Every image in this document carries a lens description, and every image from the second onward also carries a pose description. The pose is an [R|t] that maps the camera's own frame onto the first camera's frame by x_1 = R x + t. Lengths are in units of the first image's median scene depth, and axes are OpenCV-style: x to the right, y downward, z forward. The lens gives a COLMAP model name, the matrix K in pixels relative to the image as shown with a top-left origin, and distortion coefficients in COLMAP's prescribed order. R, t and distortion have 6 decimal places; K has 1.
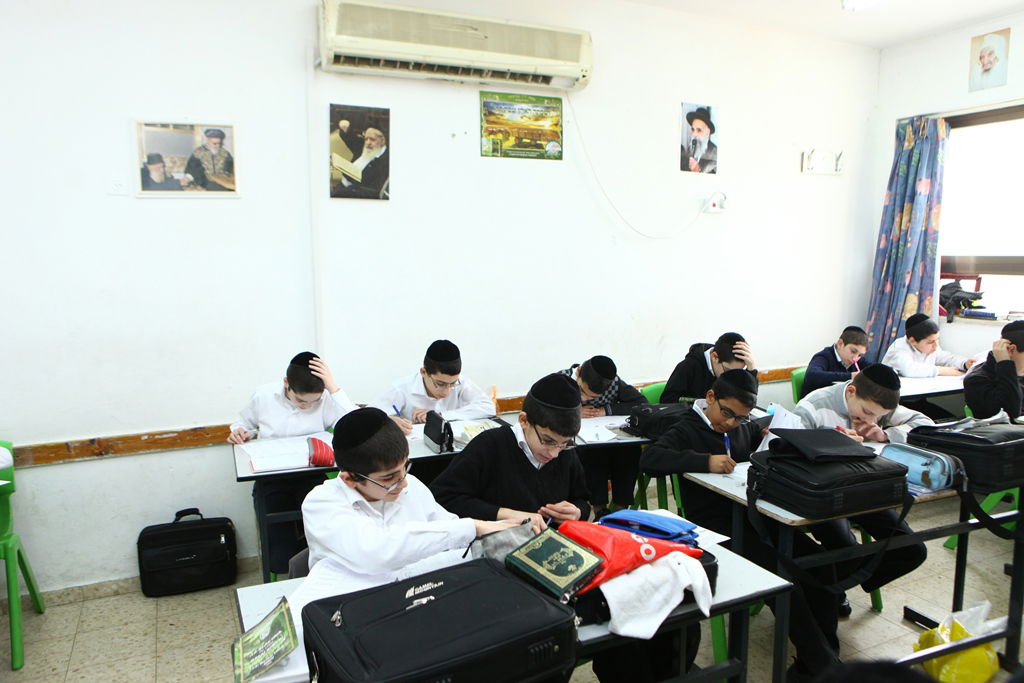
lens RADIAL K [[745.3, 0, 512.0], [0, 745.3, 341.5], [0, 0, 1]] dist [-0.147826, 0.102879]
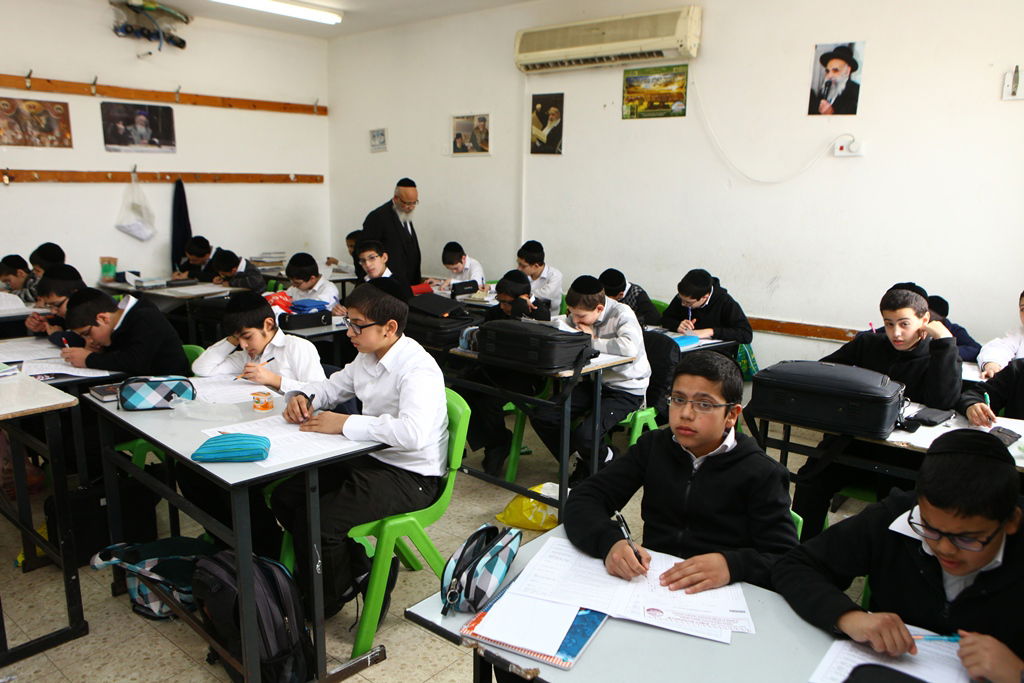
lens RADIAL K [[745.3, 0, 512.0], [0, 745.3, 341.5], [0, 0, 1]] dist [-0.147826, 0.102879]
pose [[0.419672, 0.197139, -0.886009, 1.142989], [-0.125164, 0.979373, 0.158626, -0.039988], [0.899005, 0.044326, 0.435690, 0.251253]]
